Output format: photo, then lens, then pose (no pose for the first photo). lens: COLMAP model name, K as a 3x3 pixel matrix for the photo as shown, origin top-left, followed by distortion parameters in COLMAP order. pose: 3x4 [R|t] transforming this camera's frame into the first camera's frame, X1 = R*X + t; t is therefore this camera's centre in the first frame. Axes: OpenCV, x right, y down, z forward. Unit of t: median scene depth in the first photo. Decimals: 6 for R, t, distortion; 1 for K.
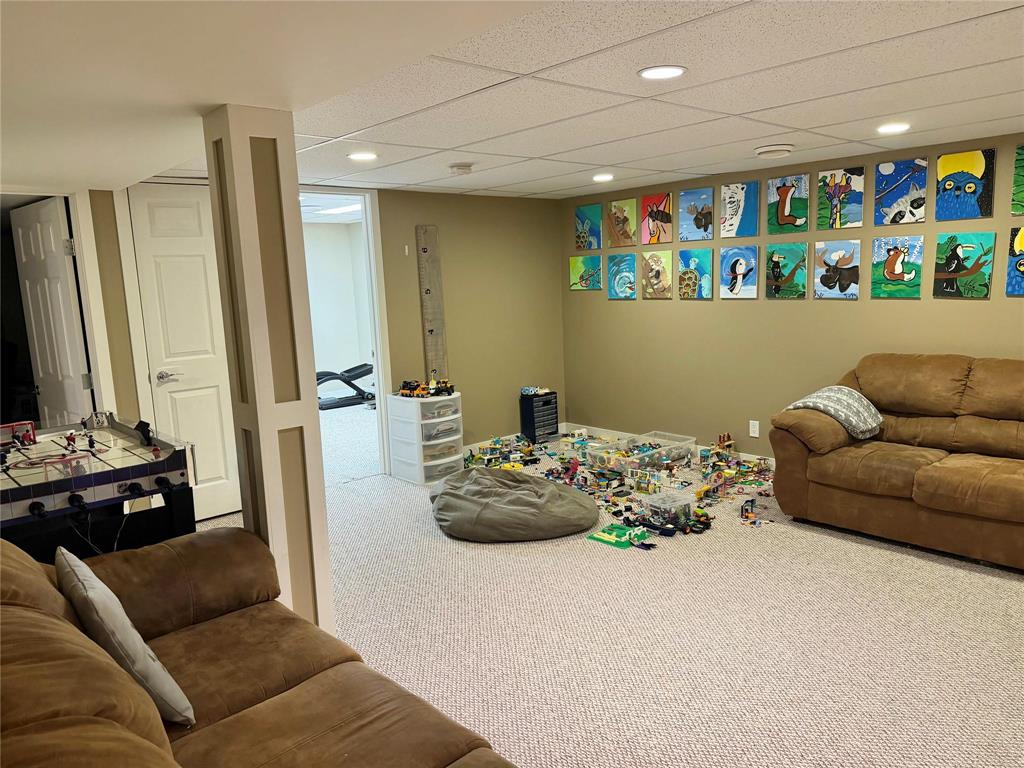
lens RADIAL K [[713.0, 0, 515.5], [0, 713.0, 387.7], [0, 0, 1]] dist [0.101464, -0.145516]
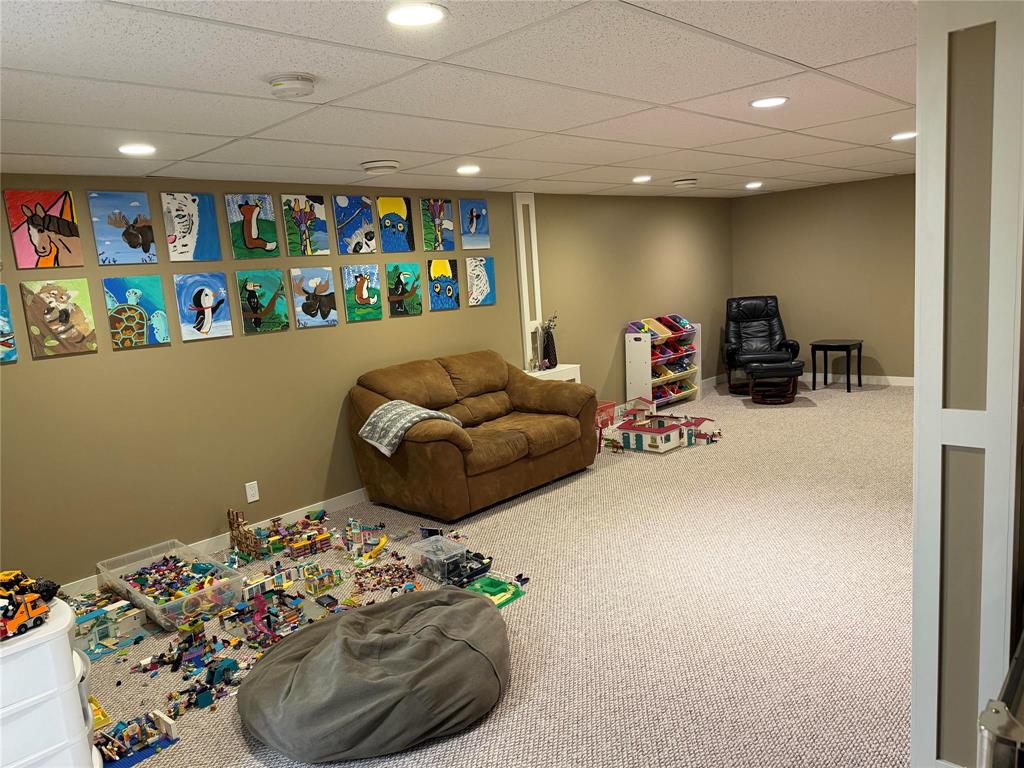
lens RADIAL K [[713.0, 0, 515.5], [0, 713.0, 387.7], [0, 0, 1]] dist [0.101464, -0.145516]
pose [[-0.038523, -0.119753, 0.992056, -0.534493], [0.234005, 0.964106, 0.125465, -0.100223], [-0.971472, 0.236980, -0.009117, 0.750984]]
